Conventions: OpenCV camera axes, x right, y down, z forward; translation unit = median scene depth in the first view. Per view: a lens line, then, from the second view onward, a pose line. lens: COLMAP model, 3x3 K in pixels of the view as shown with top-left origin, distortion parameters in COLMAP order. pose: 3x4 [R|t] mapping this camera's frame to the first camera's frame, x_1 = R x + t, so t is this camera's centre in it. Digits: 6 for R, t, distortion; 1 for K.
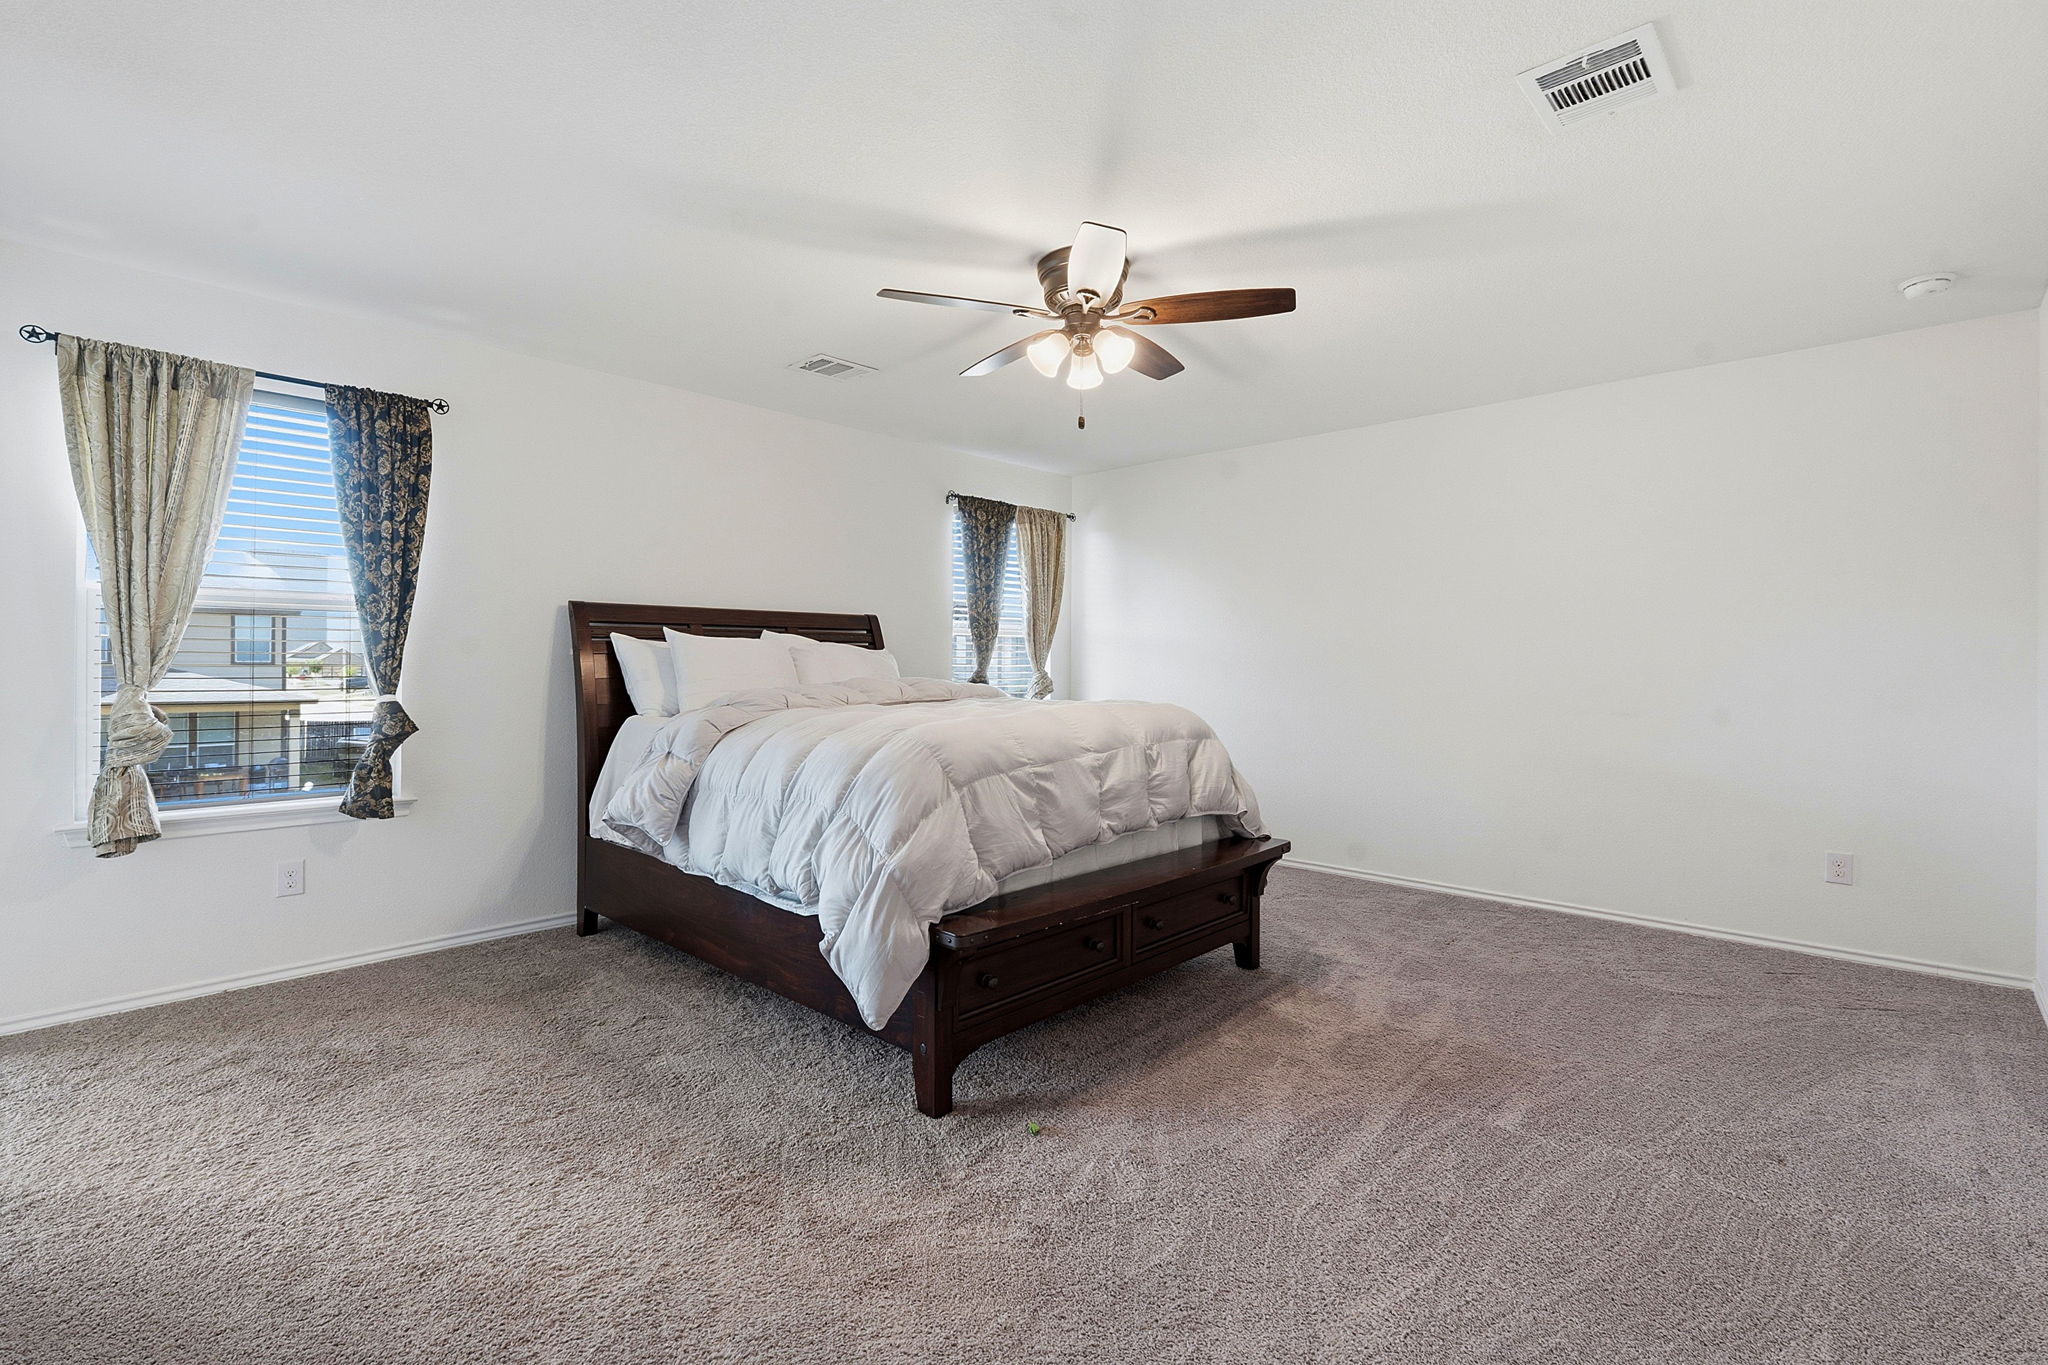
lens RADIAL K [[923.5, 0, 1022.5], [0, 923.5, 668.7], [0, 0, 1]] dist [-0.002423, -0.000187]
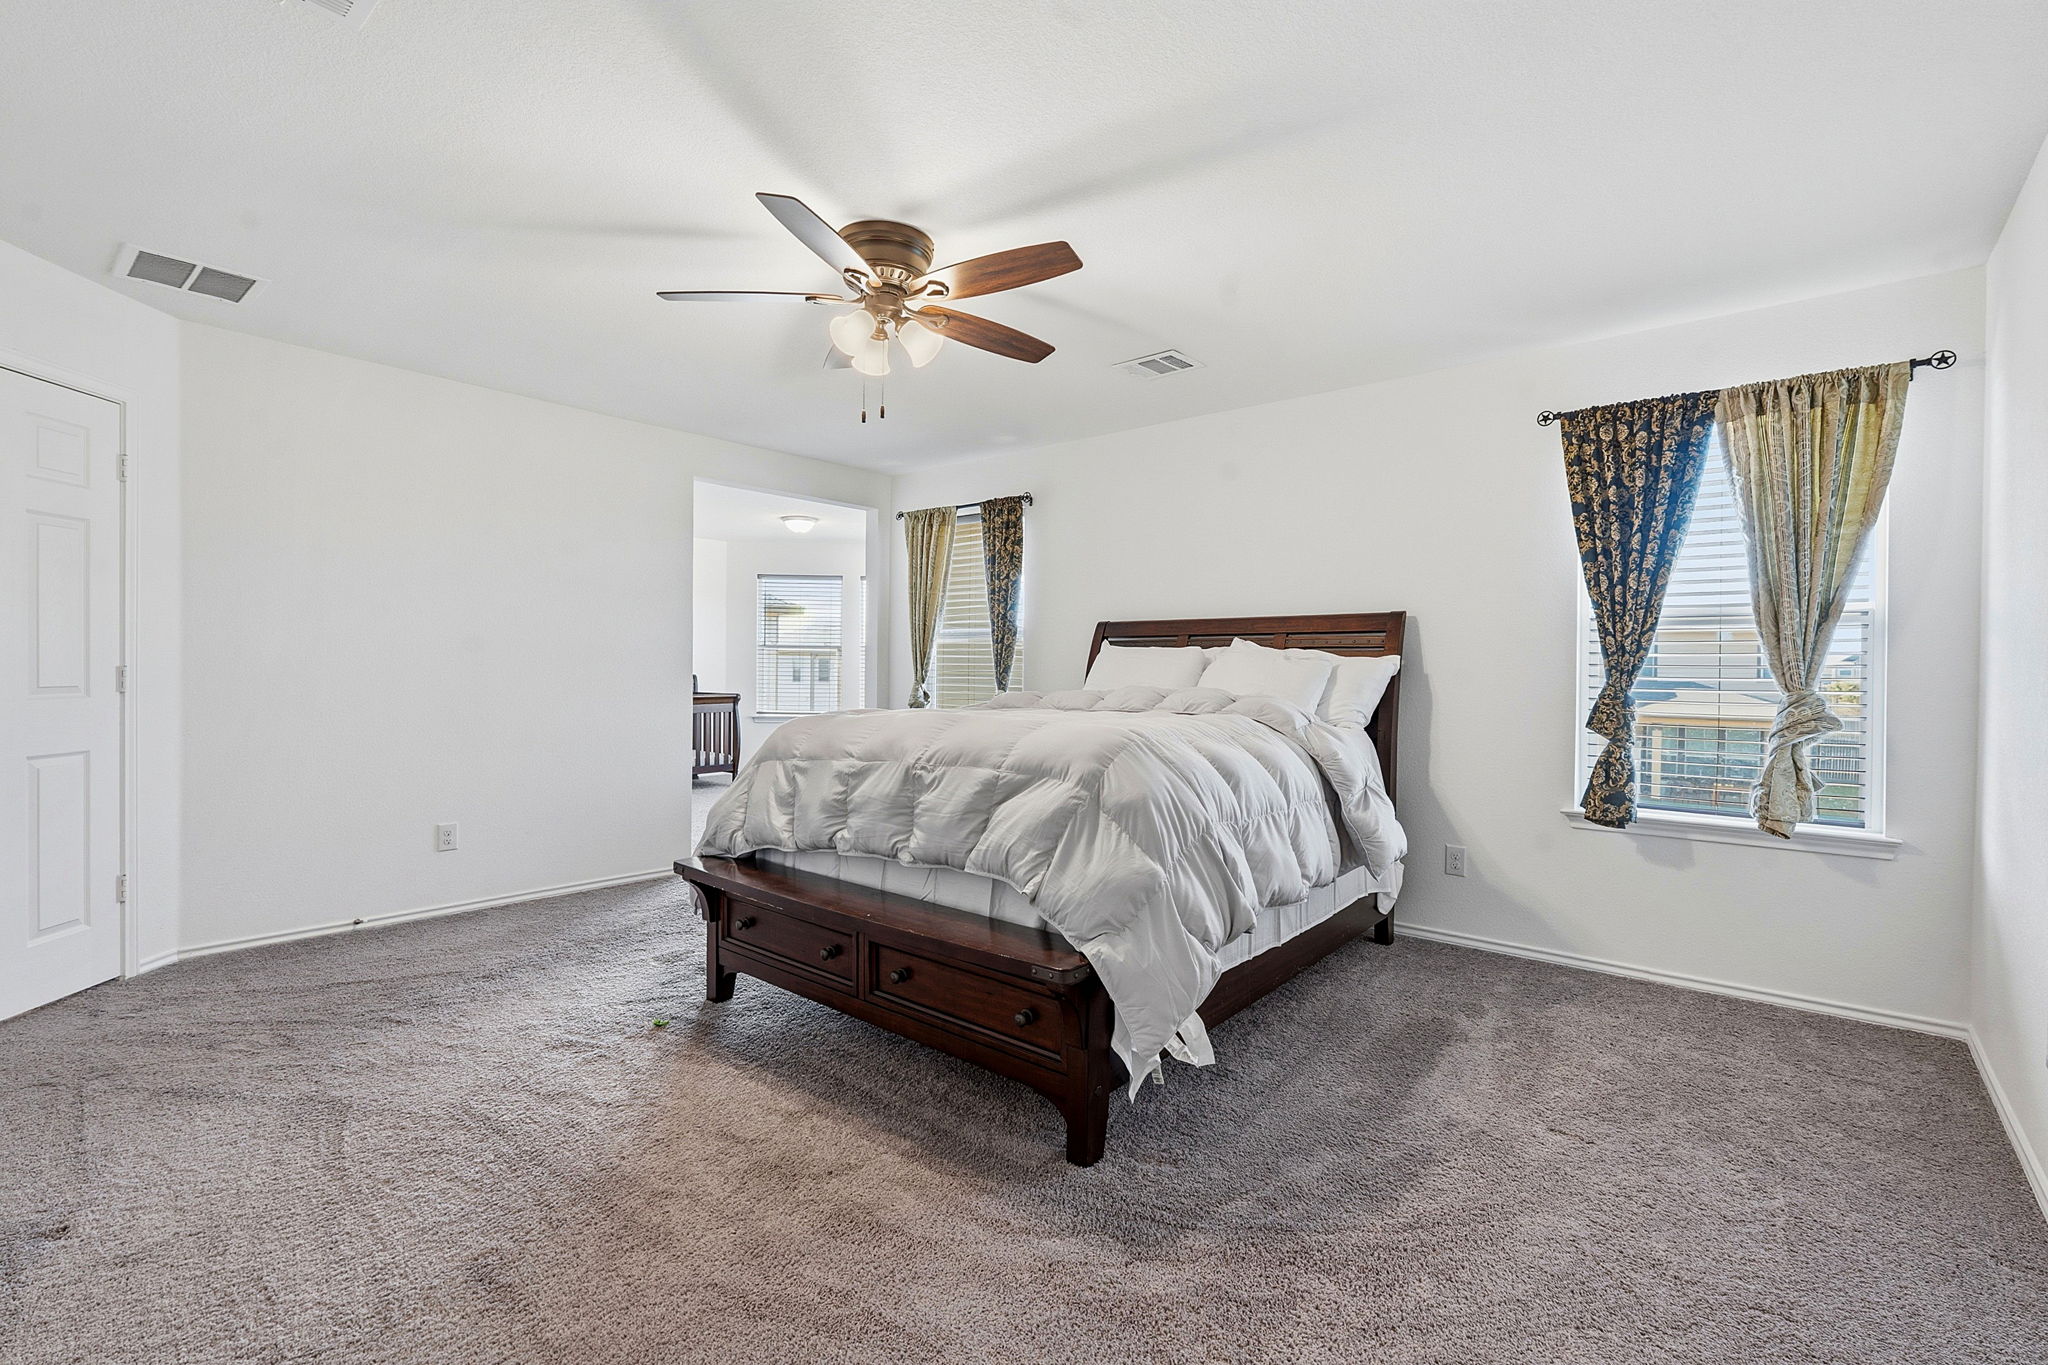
lens RADIAL K [[923.5, 0, 1022.5], [0, 923.5, 668.7], [0, 0, 1]] dist [-0.002423, -0.000187]
pose [[0.070108, -0.006986, -0.997515, 0.864856], [-0.015886, 0.999841, -0.008119, 0.002347], [0.997413, 0.016415, 0.069986, 0.918105]]
